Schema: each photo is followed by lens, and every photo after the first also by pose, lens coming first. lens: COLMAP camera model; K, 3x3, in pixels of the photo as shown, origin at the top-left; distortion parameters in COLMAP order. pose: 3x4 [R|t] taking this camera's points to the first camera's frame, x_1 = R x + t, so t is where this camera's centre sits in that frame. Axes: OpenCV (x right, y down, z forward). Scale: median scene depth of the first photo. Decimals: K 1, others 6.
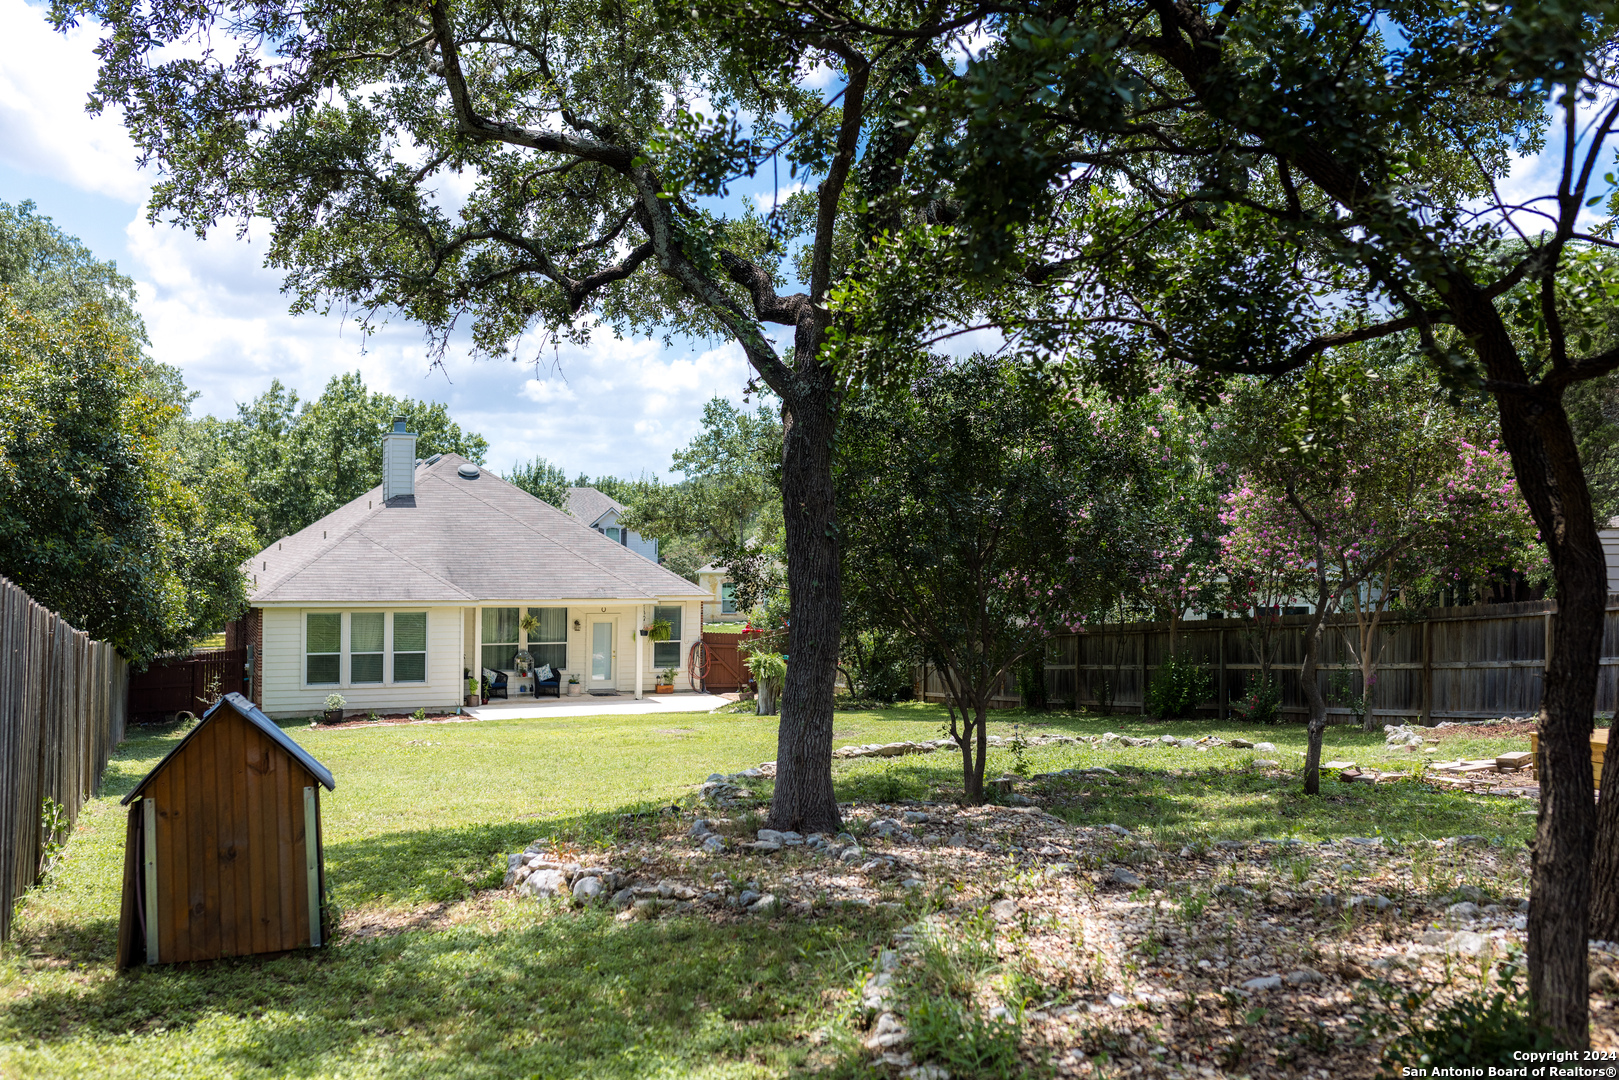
lens RADIAL K [[1594.0, 0, 808.0], [0, 1594.0, 540.3], [0, 0, 1]] dist [0.008671, 0.000000]
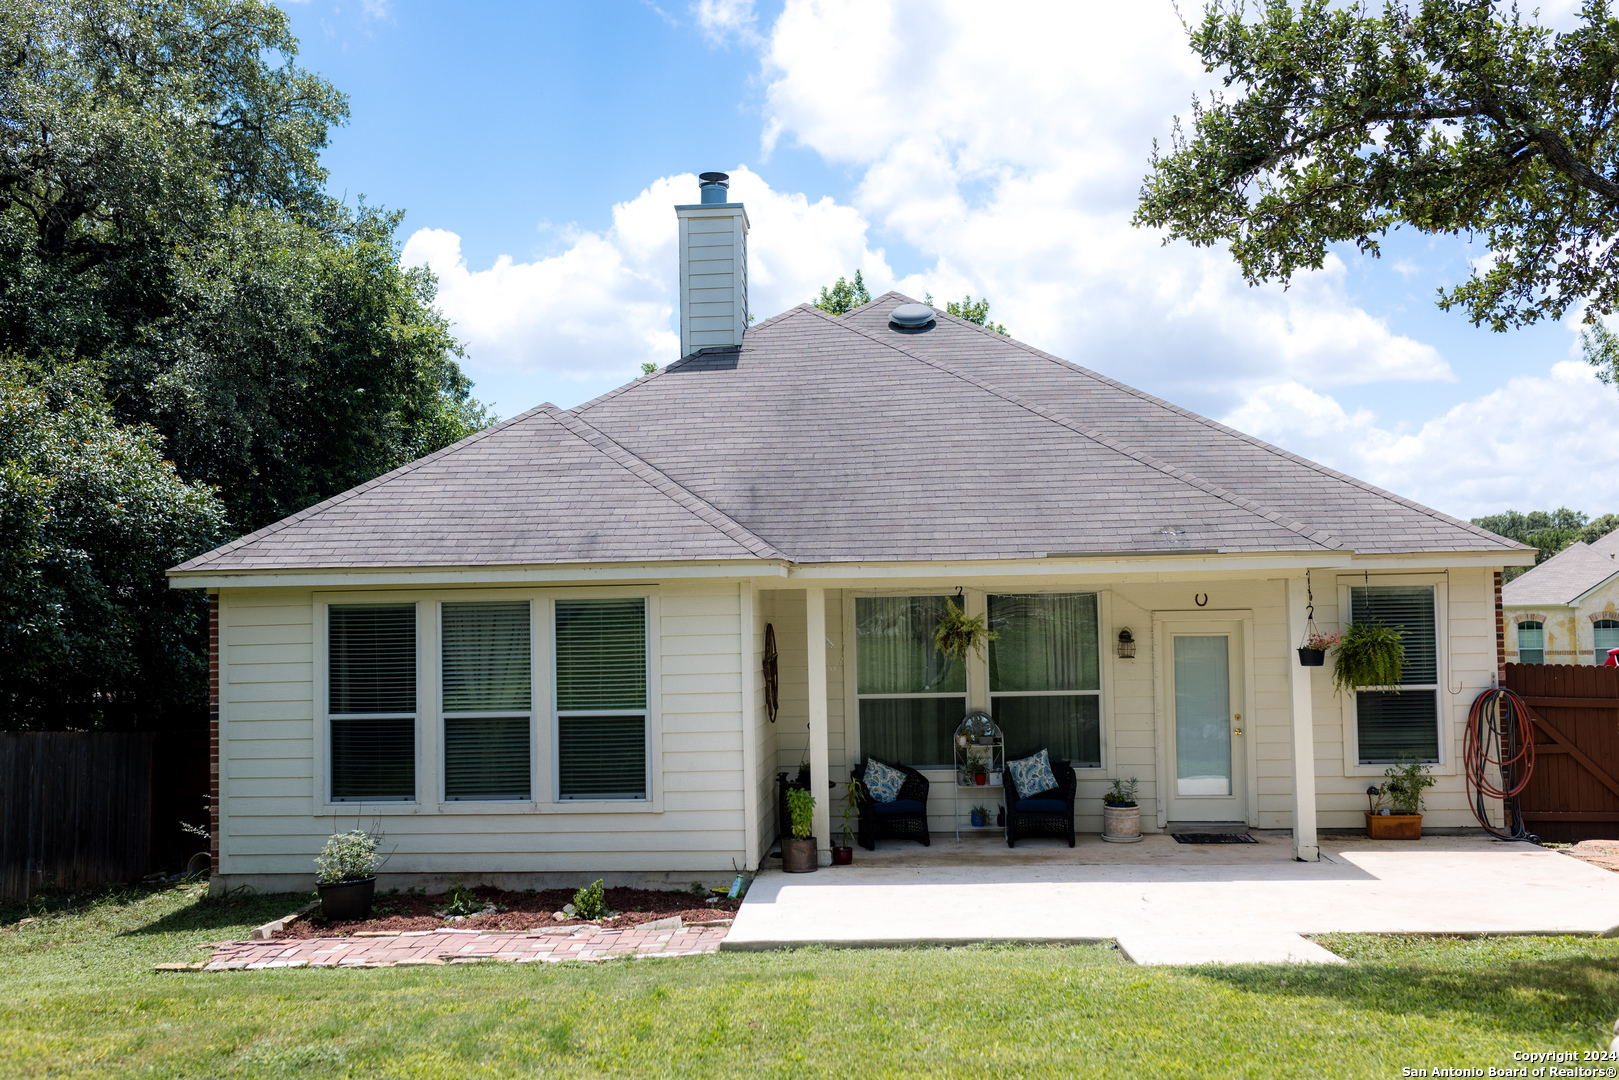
lens RADIAL K [[1594.0, 0, 806.3], [0, 1594.0, 544.4], [0, 0, 1]] dist [0.008671, 0.000000]
pose [[0.890096, -0.055379, -0.452395, -0.044831], [0.030025, 0.997559, -0.063041, 0.052414], [0.454782, 0.042529, 0.889587, 0.653387]]
